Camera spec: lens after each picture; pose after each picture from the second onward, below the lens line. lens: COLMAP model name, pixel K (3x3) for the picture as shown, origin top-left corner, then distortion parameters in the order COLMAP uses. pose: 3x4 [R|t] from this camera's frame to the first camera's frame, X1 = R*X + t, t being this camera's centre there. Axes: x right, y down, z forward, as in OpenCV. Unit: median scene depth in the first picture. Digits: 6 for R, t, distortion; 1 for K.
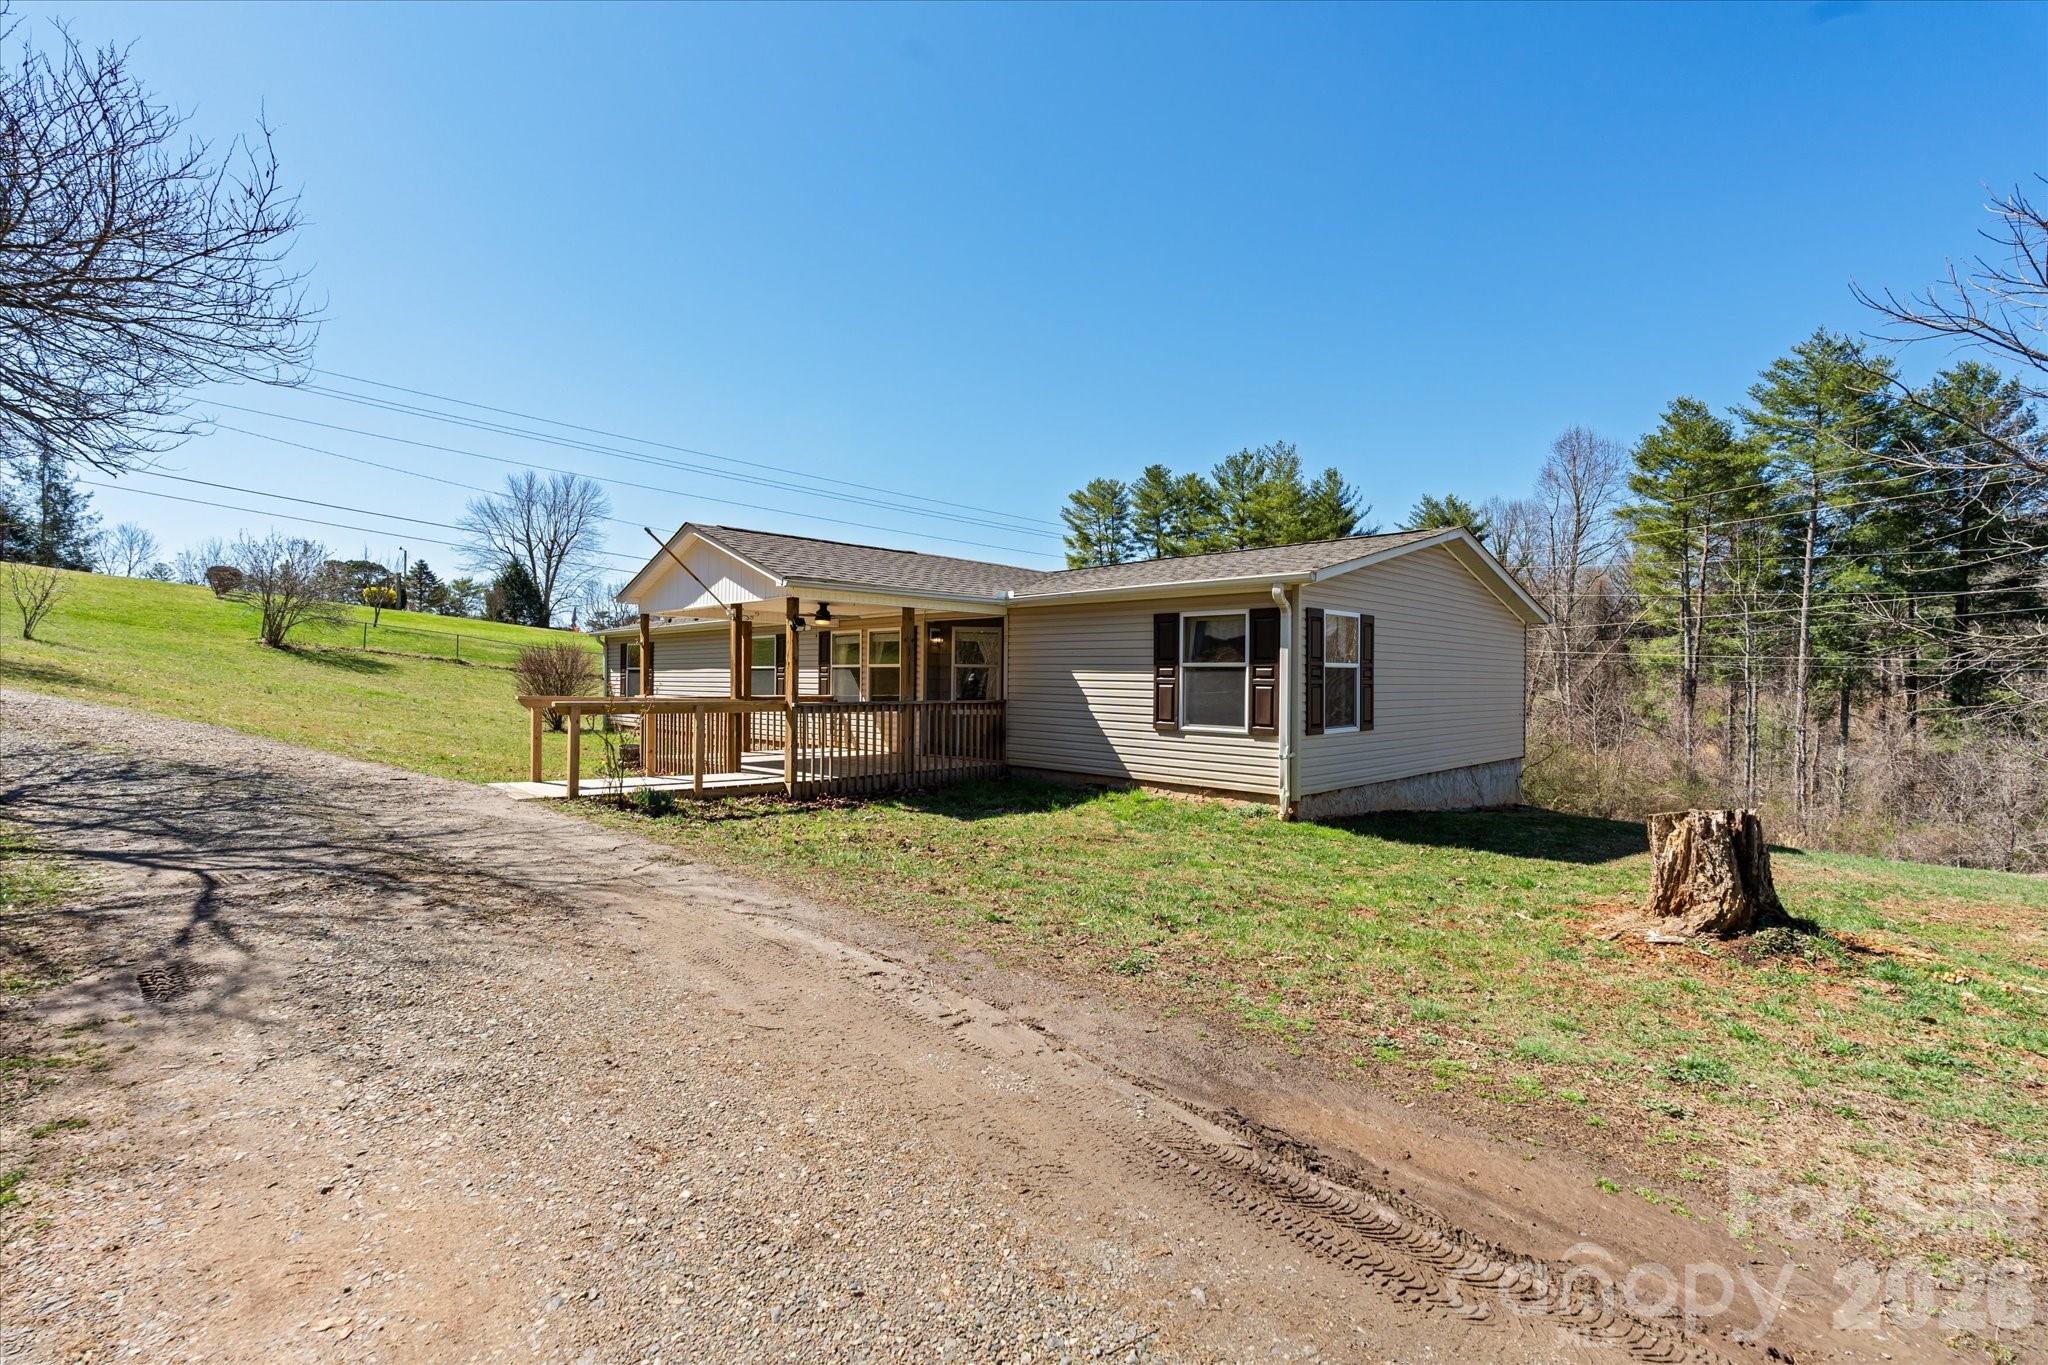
lens RADIAL K [[895.0, 0, 1022.9], [0, 895.0, 684.1], [0, 0, 1]] dist [-0.001913, -0.000128]
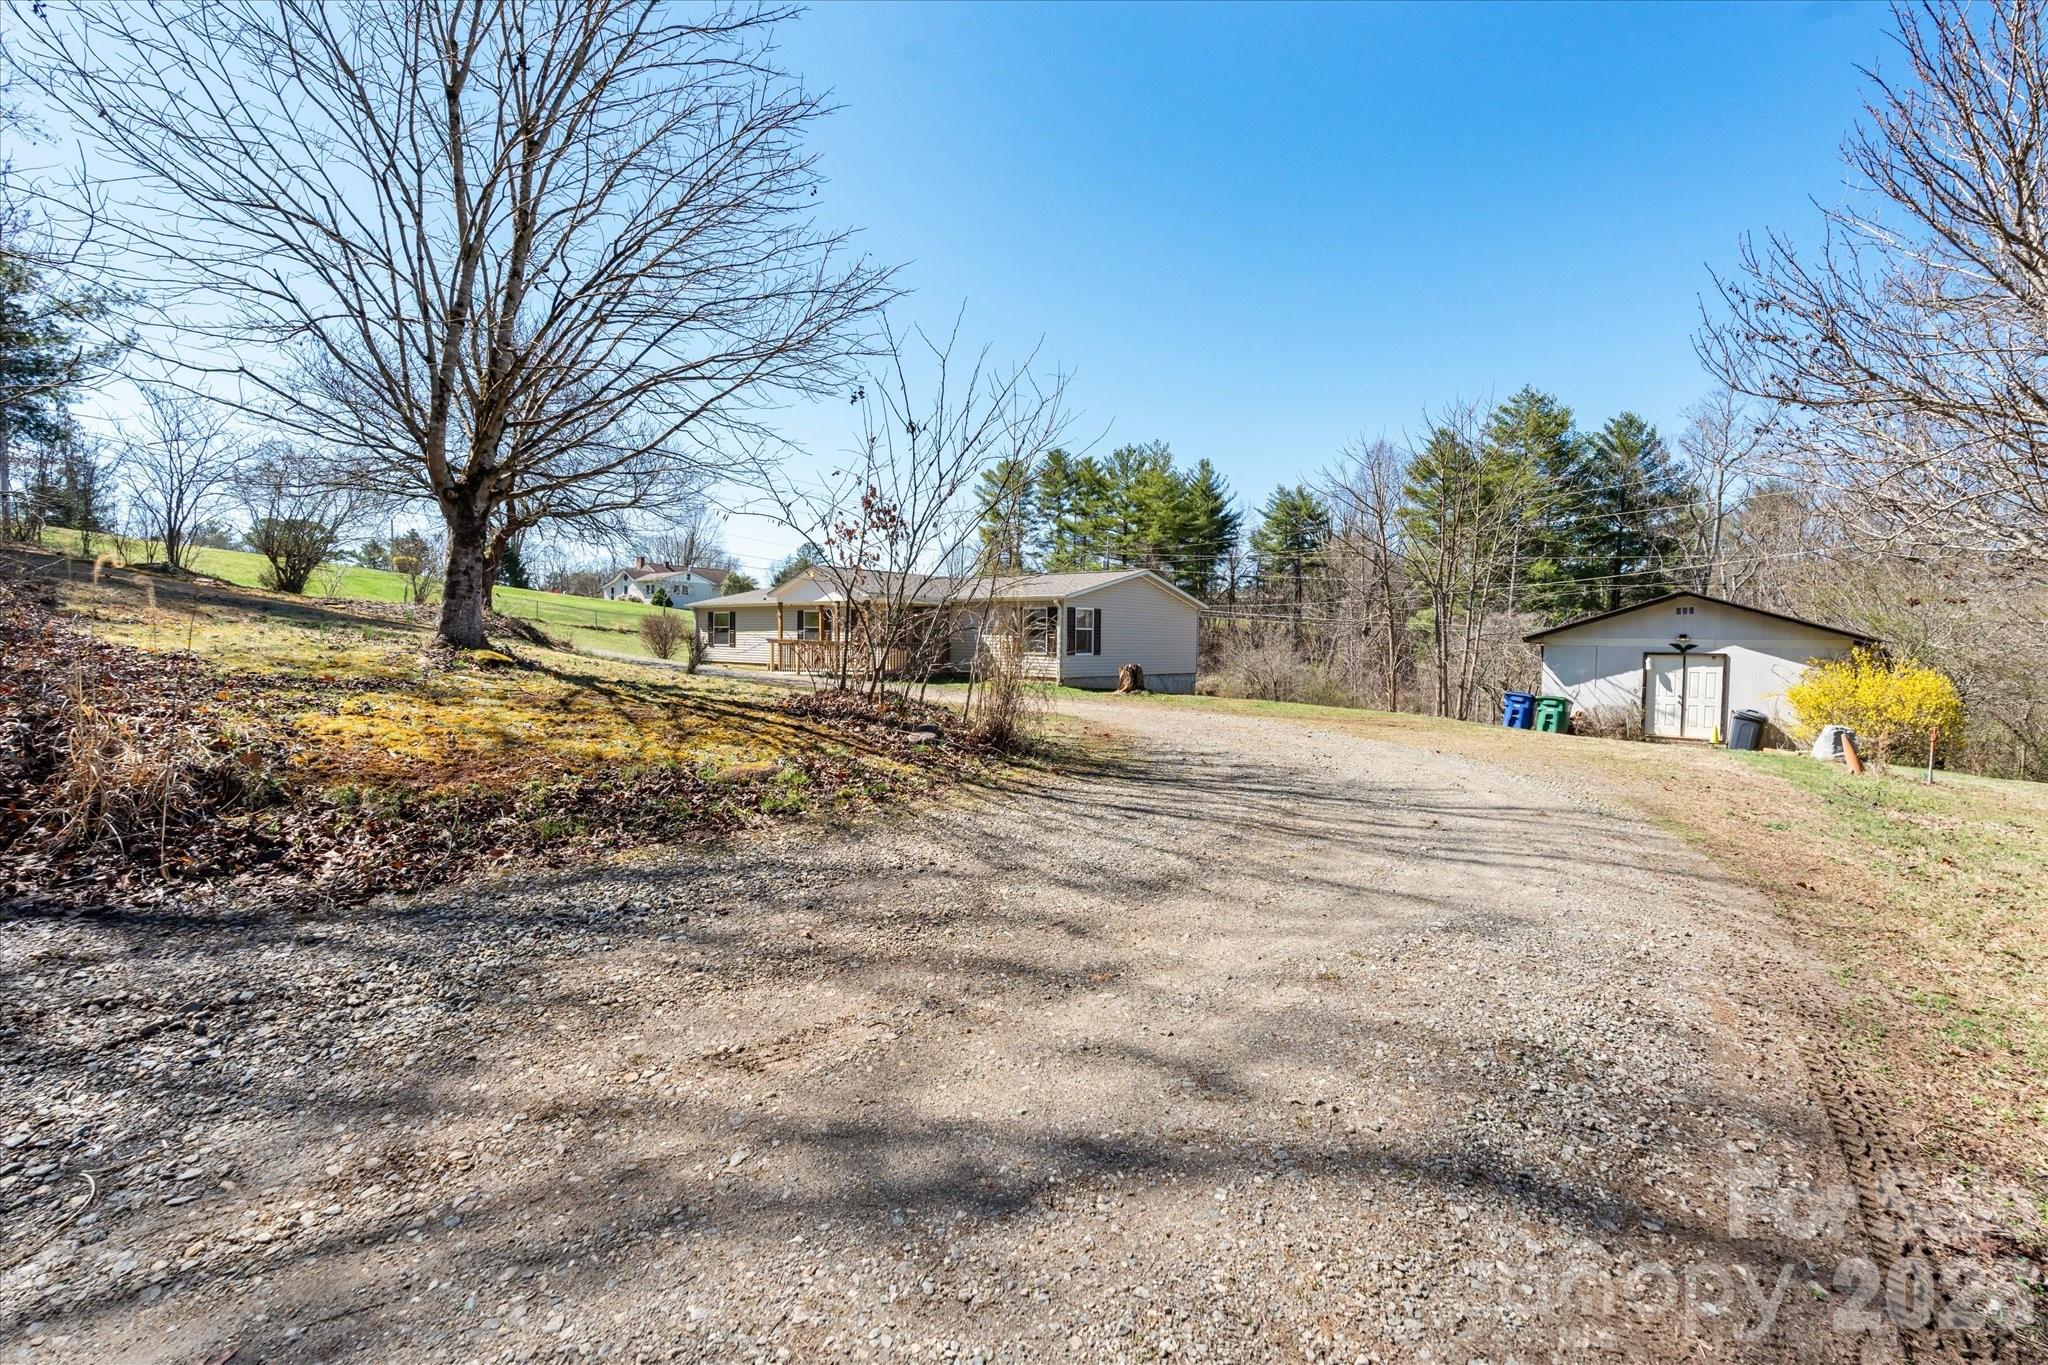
lens RADIAL K [[913.0, 0, 1025.4], [0, 913.0, 647.0], [0, 0, 1]] dist [-0.002691, 0.000480]
pose [[0.994884, 0.004414, 0.100928, -0.009308], [-0.004745, 0.999984, 0.003038, 0.002919], [-0.100913, -0.003501, 0.994889, -0.190330]]
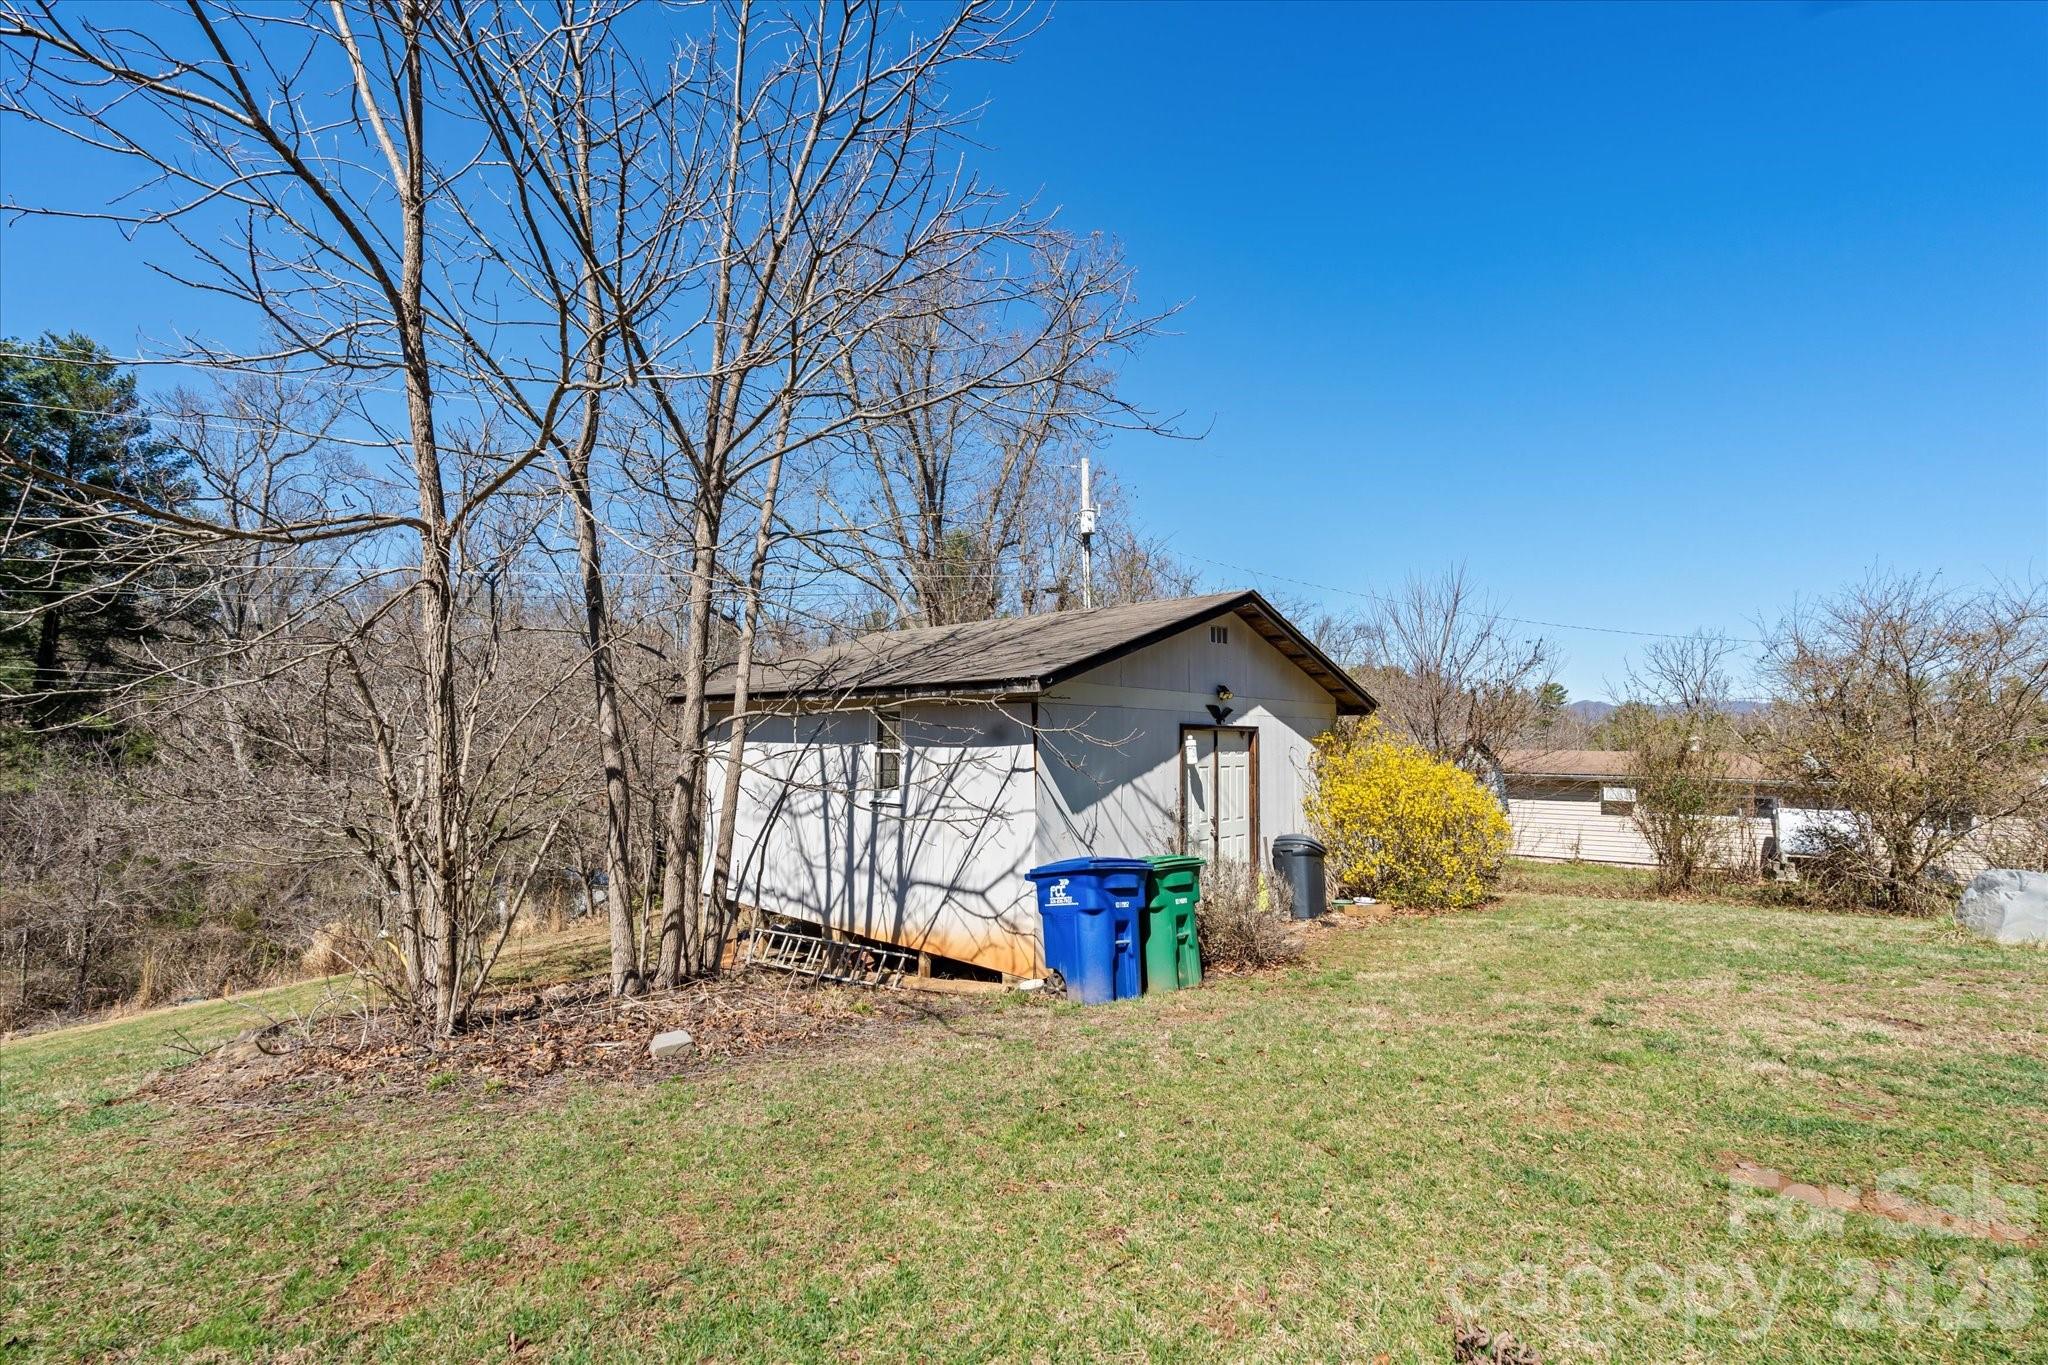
lens RADIAL K [[903.5, 0, 1024.0], [0, 903.5, 682.5], [0, 0, 1]] dist [-0.002364, 0.000441]
pose [[-0.066760, 0.056461, 0.996170, 0.087595], [-0.014766, 0.998232, -0.057568, 0.006264], [-0.997660, -0.018553, -0.065808, 0.084240]]
